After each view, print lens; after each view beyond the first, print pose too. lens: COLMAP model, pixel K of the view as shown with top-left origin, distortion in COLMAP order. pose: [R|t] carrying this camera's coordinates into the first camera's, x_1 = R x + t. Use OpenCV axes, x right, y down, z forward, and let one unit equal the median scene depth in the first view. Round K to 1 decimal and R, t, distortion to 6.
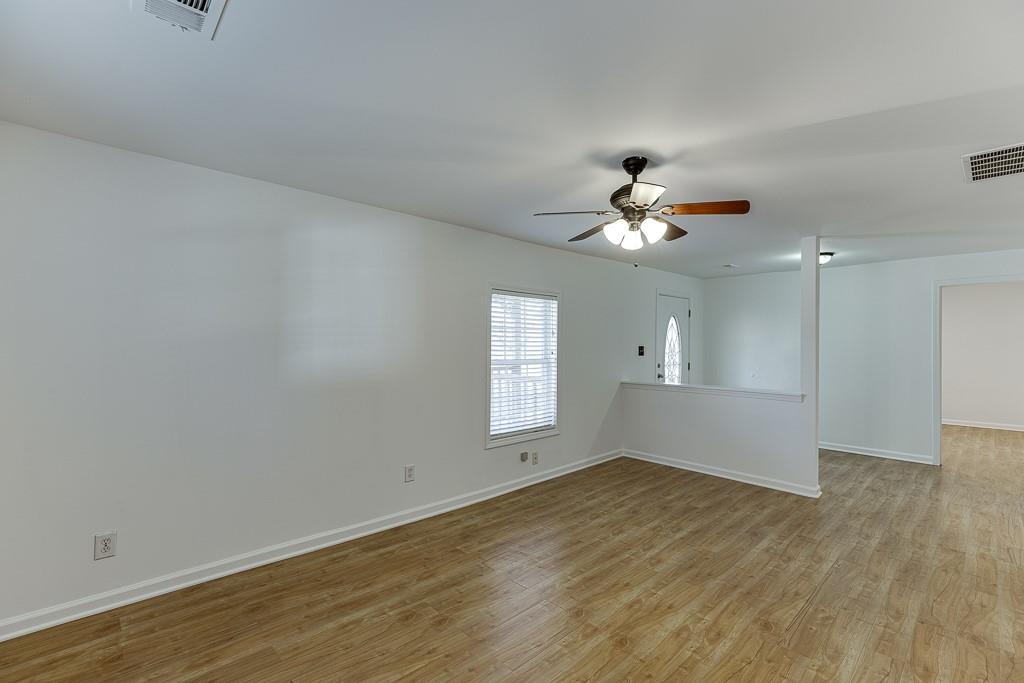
lens RADIAL K [[456.6, 0, 520.6], [0, 456.6, 341.9], [0, 0, 1]] dist [0.000869, 0.001020]
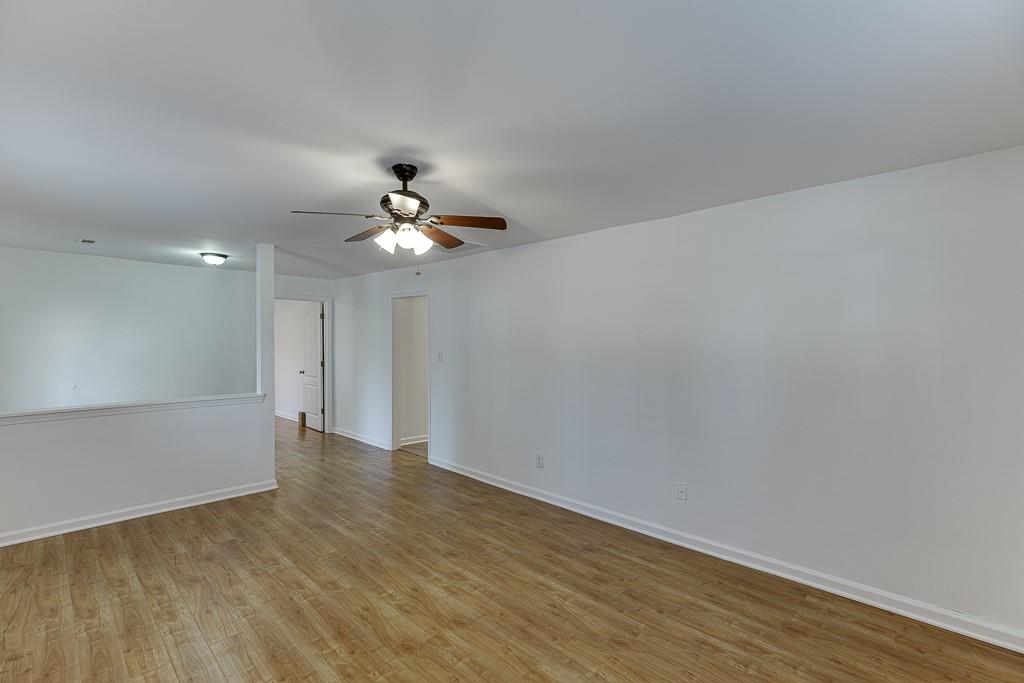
lens RADIAL K [[456.6, 0, 518.9], [0, 456.6, 337.5], [0, 0, 1]] dist [0.000869, 0.001020]
pose [[-0.043142, 0.005832, 0.999052, -0.558213], [0.000028, 0.999983, -0.005836, -0.010325], [-0.999069, -0.000224, -0.043142, 0.577096]]
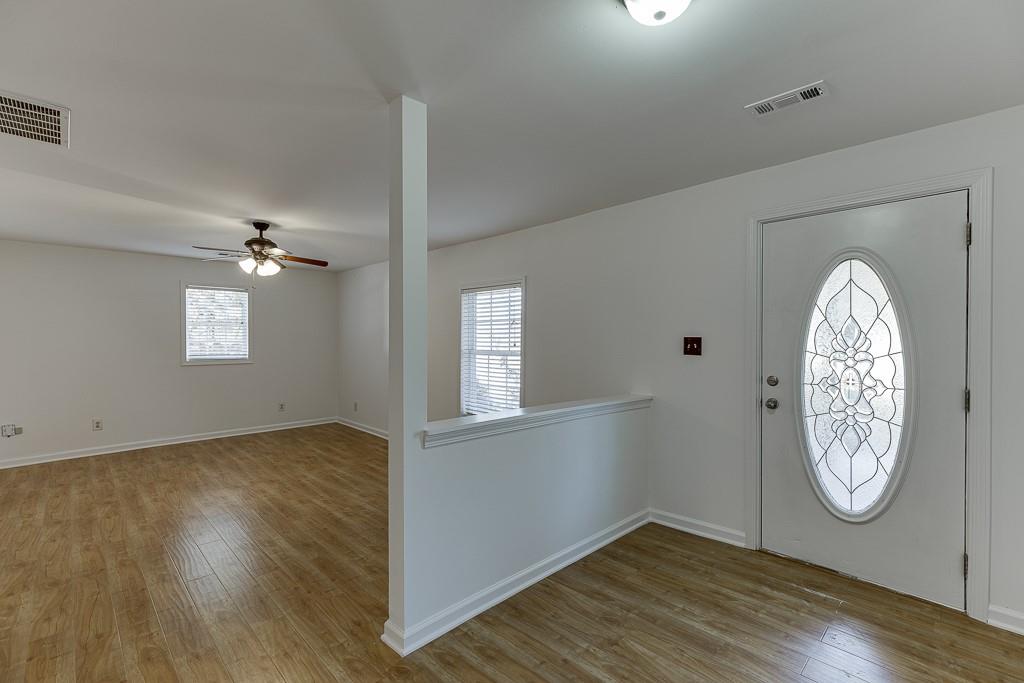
lens RADIAL K [[456.6, 0, 514.7], [0, 456.6, 344.1], [0, 0, 1]] dist [0.000869, 0.001020]
pose [[0.009620, 0.002433, -0.999951, 1.386075], [-0.001384, 0.999996, 0.002419, 0.027734], [0.999953, 0.001361, 0.009623, 1.379302]]
